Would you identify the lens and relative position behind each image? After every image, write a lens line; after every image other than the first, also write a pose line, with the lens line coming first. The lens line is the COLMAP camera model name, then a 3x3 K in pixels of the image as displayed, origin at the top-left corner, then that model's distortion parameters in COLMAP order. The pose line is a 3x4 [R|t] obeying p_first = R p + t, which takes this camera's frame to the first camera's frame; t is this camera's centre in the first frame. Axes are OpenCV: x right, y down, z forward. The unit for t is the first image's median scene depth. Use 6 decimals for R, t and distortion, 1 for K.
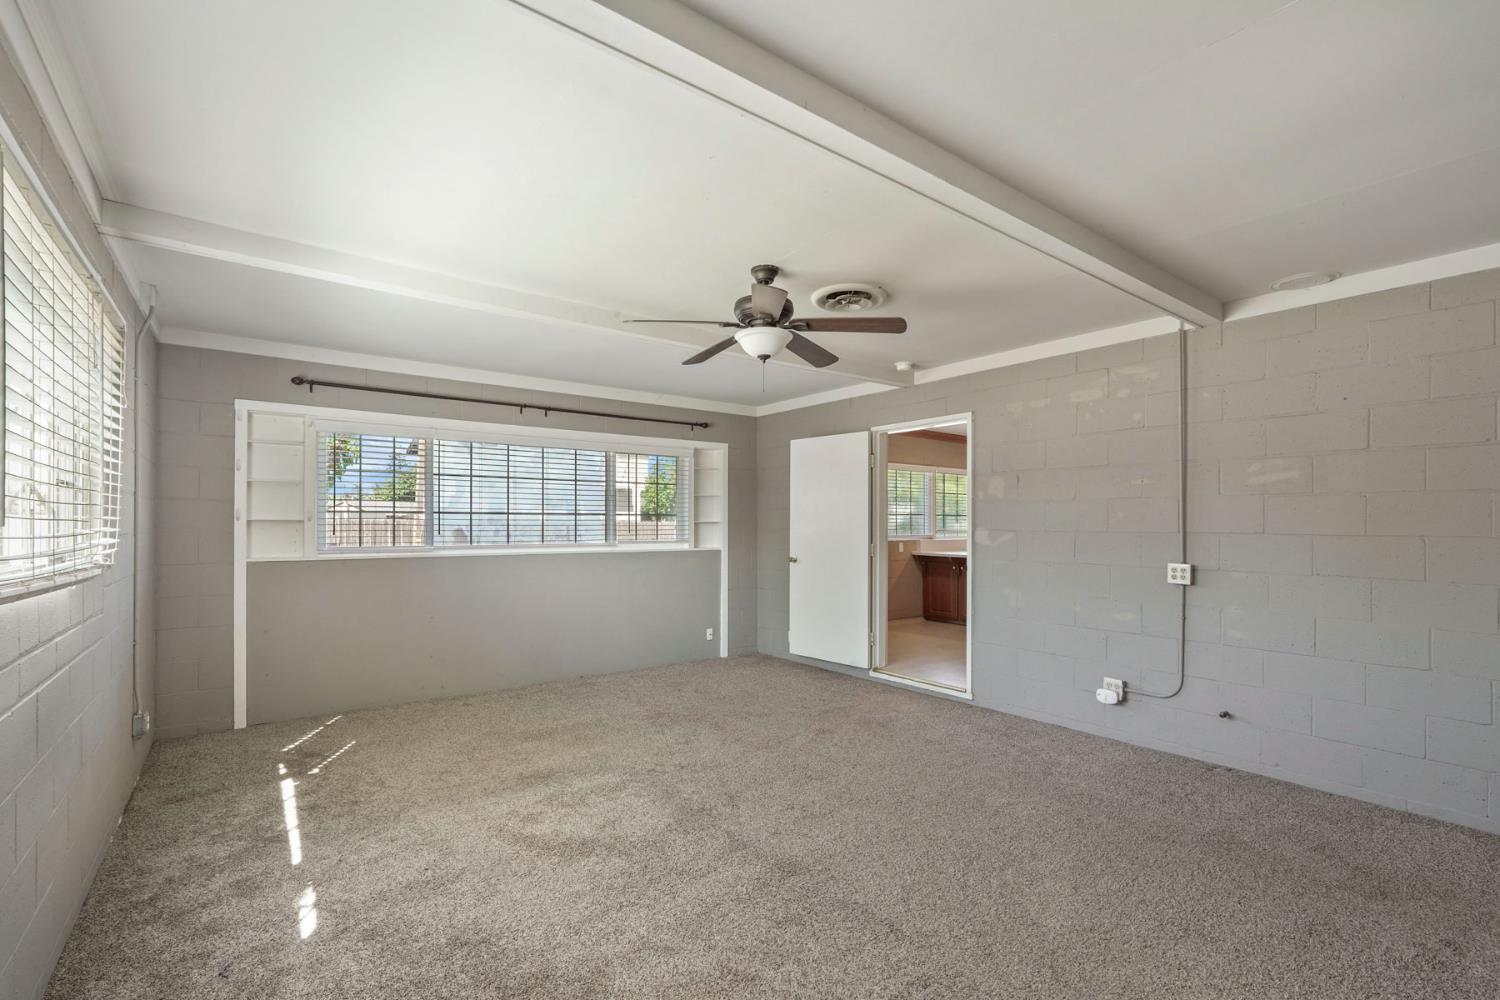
lens RADIAL K [[672.8, 0, 751.5], [0, 672.8, 514.5], [0, 0, 1]] dist [0.000265, -0.000028]
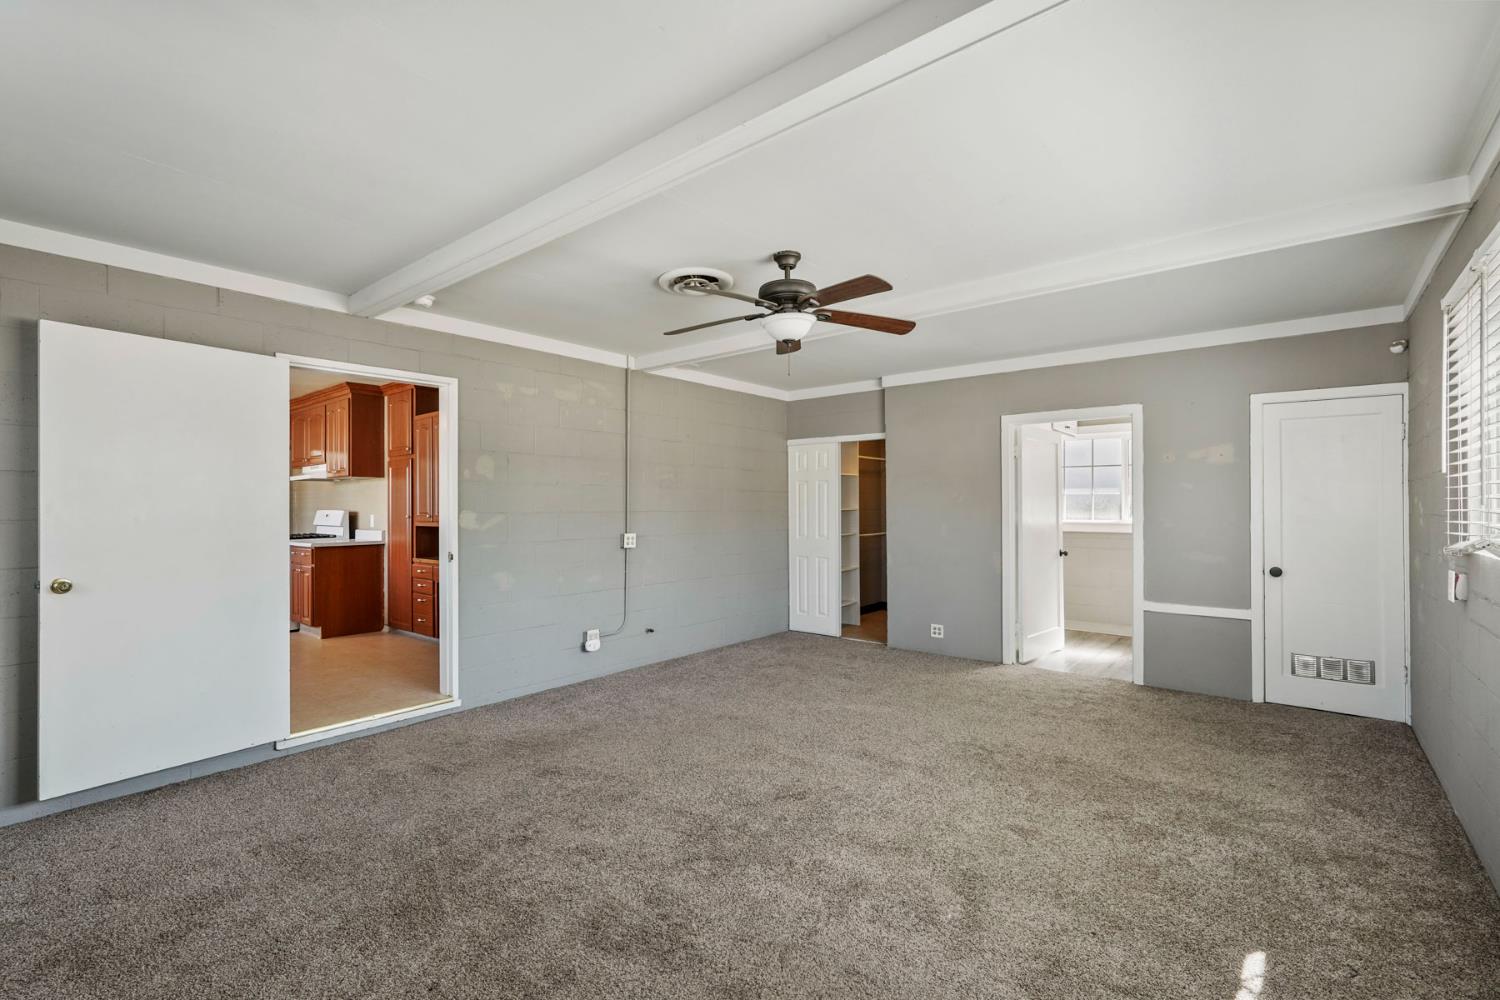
lens RADIAL K [[672.8, 0, 750.9], [0, 672.8, 500.9], [0, 0, 1]] dist [0.000265, -0.000028]
pose [[-0.233290, 0.012557, 0.972326, -0.651709], [-0.002658, 0.999905, -0.013551, 0.018922], [-0.972404, -0.005746, -0.233234, 0.882704]]
